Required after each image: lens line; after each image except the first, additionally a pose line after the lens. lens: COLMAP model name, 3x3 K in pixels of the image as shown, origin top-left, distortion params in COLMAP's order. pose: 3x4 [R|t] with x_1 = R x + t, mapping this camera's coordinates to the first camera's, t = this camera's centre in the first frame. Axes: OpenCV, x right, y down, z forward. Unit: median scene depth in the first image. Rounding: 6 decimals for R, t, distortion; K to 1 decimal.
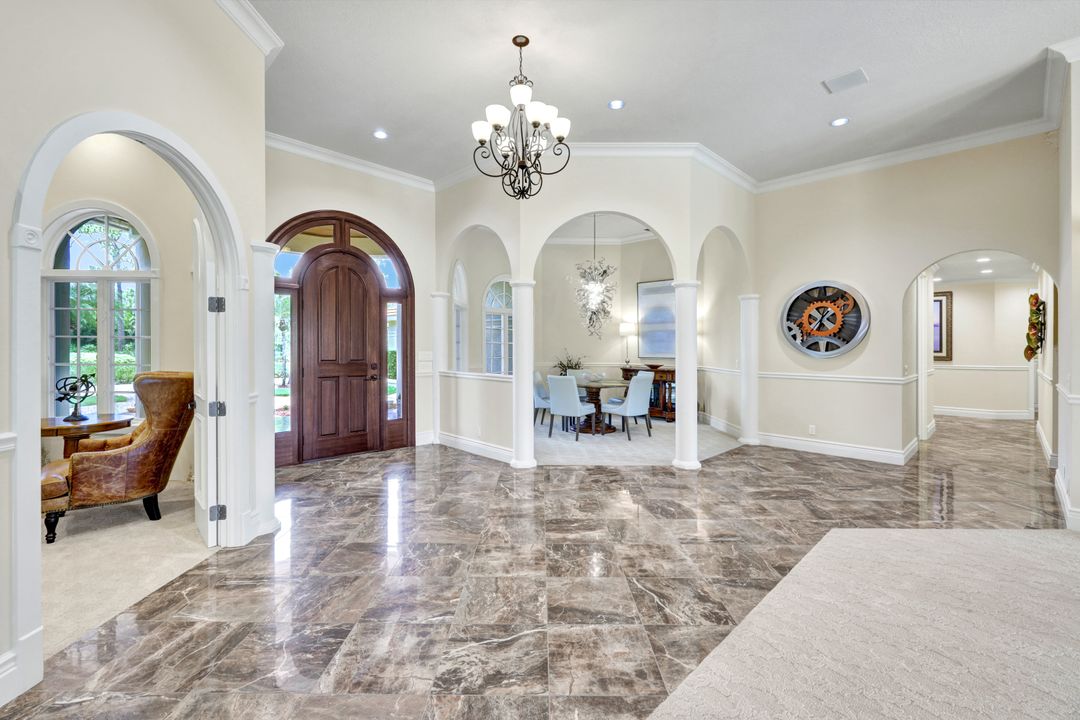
lens RADIAL K [[468.3, 0, 539.4], [0, 468.3, 344.8], [0, 0, 1]] dist [0.002202, -0.000098]
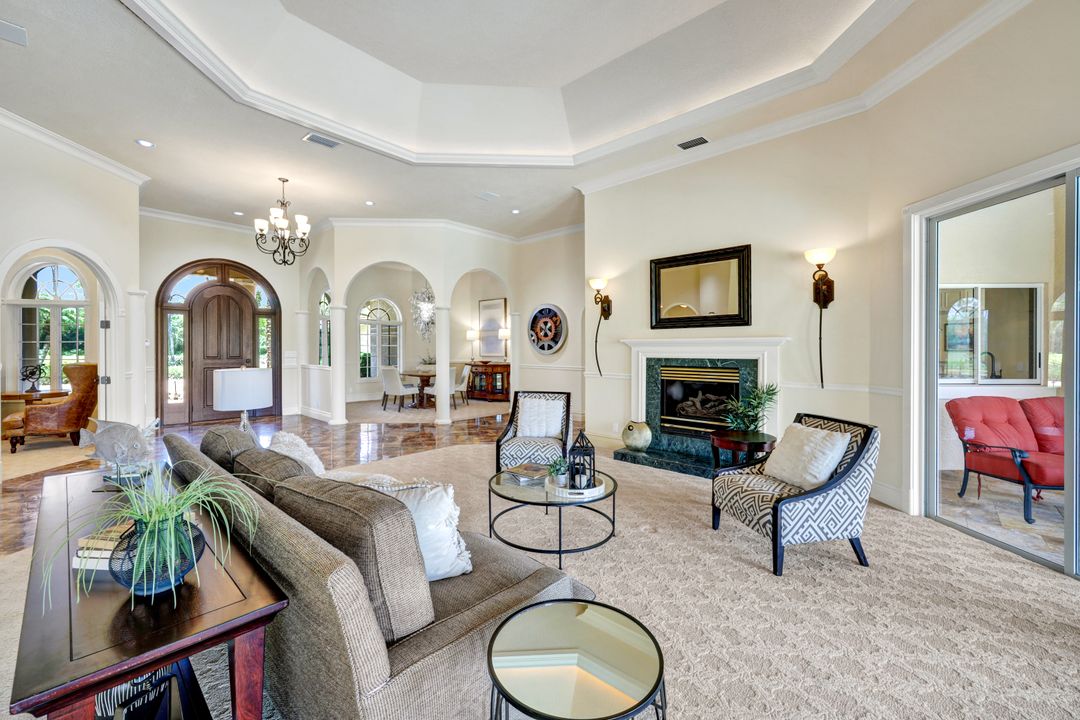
lens RADIAL K [[438.6, 0, 538.1], [0, 438.6, 346.6], [0, 0, 1]] dist [0.000089, 0.000137]
pose [[0.999249, -0.002635, 0.038668, 0.583452], [0.002770, 0.999990, -0.003431, 0.007628], [-0.038659, 0.003535, 0.999246, -0.492195]]
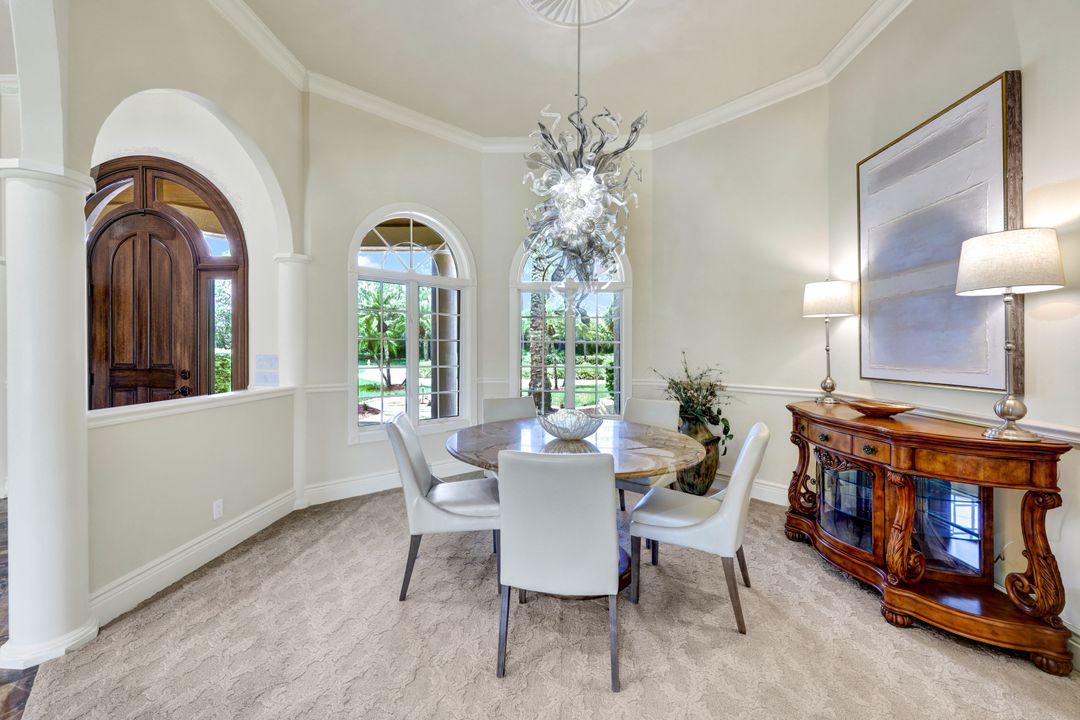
lens RADIAL K [[438.6, 0, 538.1], [0, 438.6, 346.6], [0, 0, 1]] dist [0.000089, 0.000137]
pose [[0.668087, -0.004209, -0.744071, 0.515046], [-0.001261, 0.999976, -0.006790, 0.010417], [0.744082, 0.005474, 0.668066, 1.070186]]
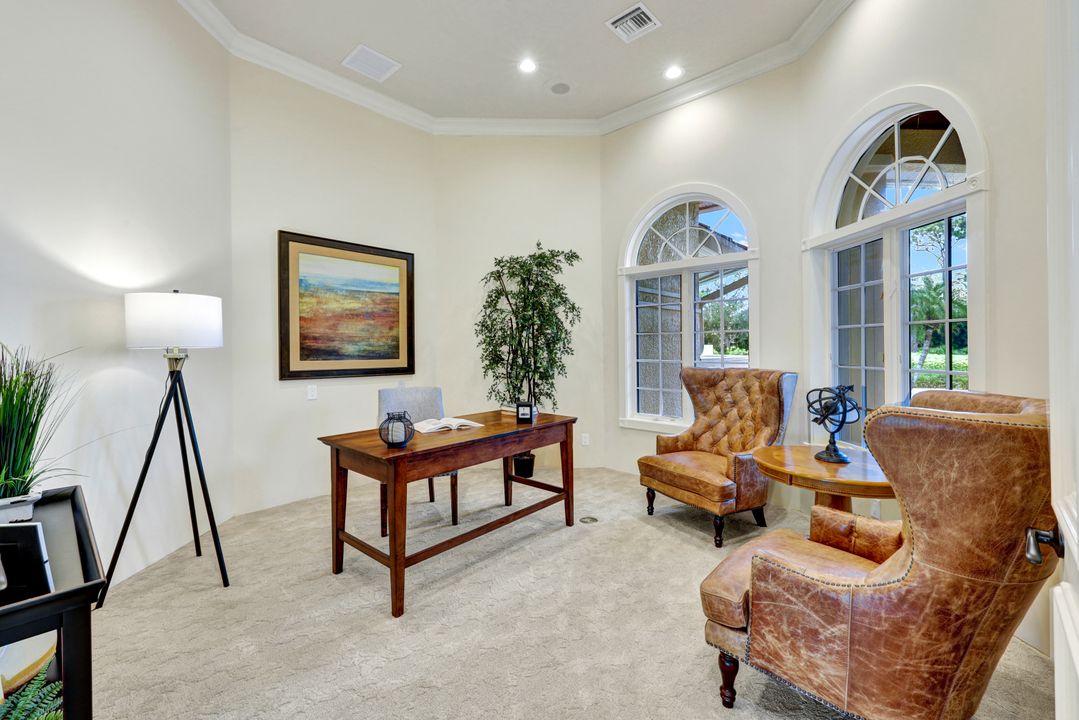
lens RADIAL K [[451.2, 0, 540.2], [0, 451.2, 351.6], [0, 0, 1]] dist [0.000984, 0.000275]
pose [[0.052959, 0.004340, -0.998587, -0.334620], [0.005512, 0.999974, 0.004639, 0.014246], [0.998581, -0.005750, 0.052934, 0.466753]]
